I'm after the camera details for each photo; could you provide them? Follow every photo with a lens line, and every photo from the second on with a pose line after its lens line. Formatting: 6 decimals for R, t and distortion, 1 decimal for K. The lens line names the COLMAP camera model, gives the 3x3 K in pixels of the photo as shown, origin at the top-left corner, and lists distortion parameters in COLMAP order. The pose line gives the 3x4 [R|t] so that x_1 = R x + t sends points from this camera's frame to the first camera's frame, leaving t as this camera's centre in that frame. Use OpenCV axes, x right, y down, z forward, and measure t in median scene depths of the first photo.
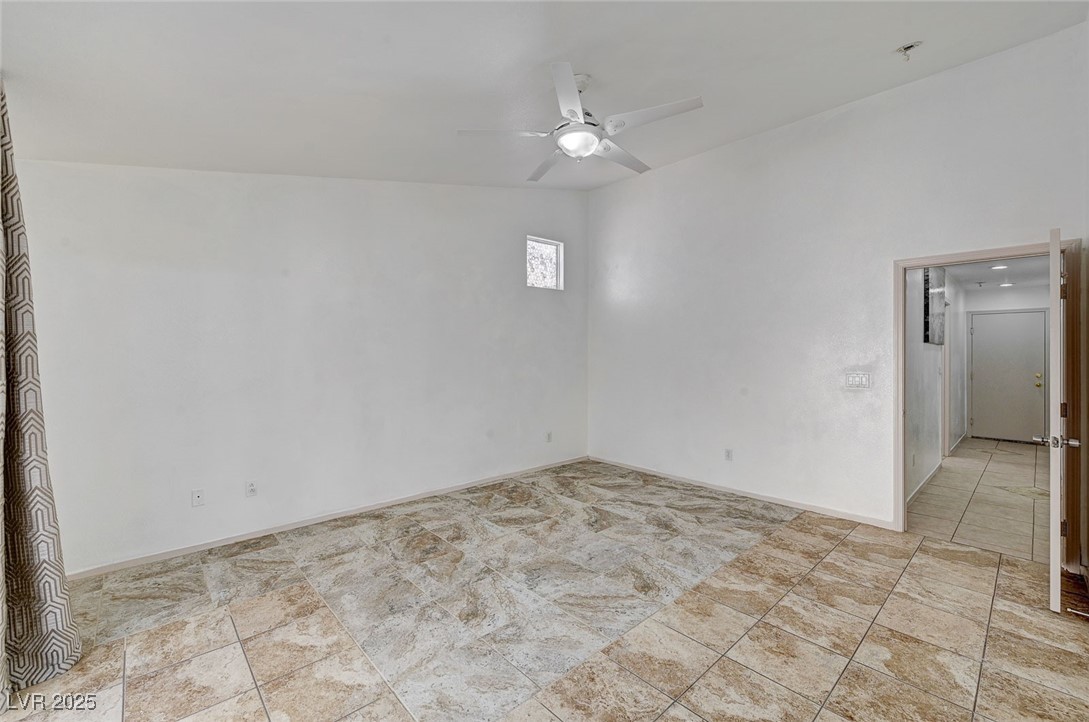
lens RADIAL K [[474.4, 0, 548.8], [0, 474.4, 353.9], [0, 0, 1]] dist [-0.000719, 0.001025]
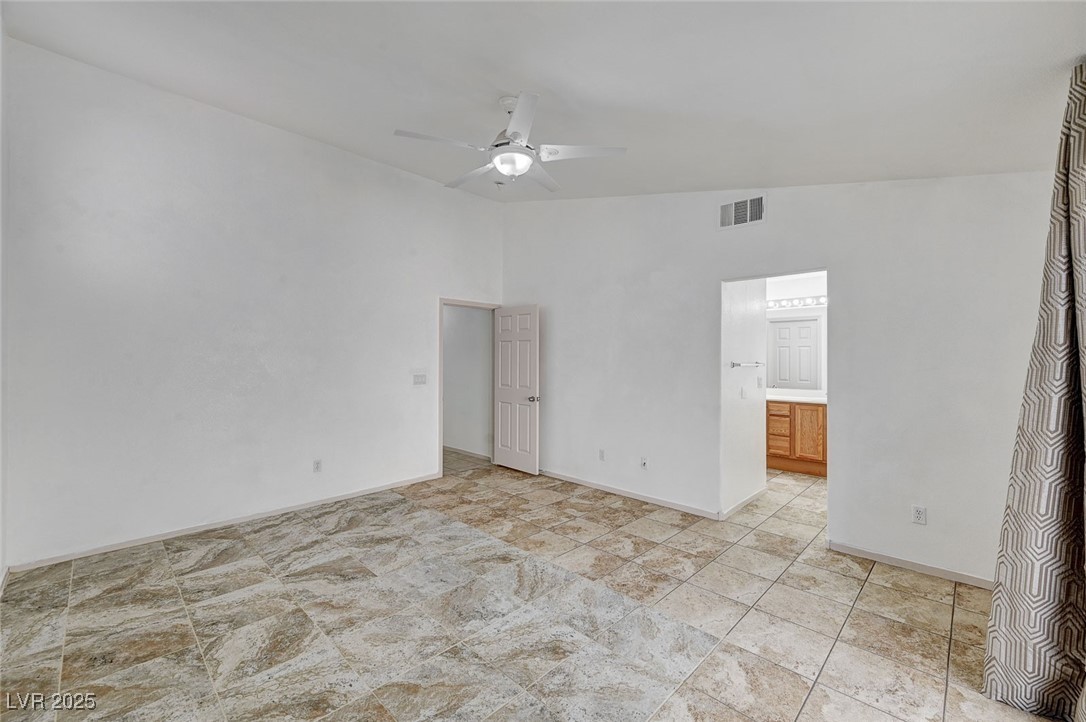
lens RADIAL K [[443.8, 0, 547.3], [0, 443.8, 362.7], [0, 0, 1]] dist [0.002892, 0.000122]
pose [[-0.078393, -0.012170, 0.996848, -0.675159], [0.001535, 0.999923, 0.012329, -0.014005], [-0.996921, 0.002497, -0.078368, 0.718619]]
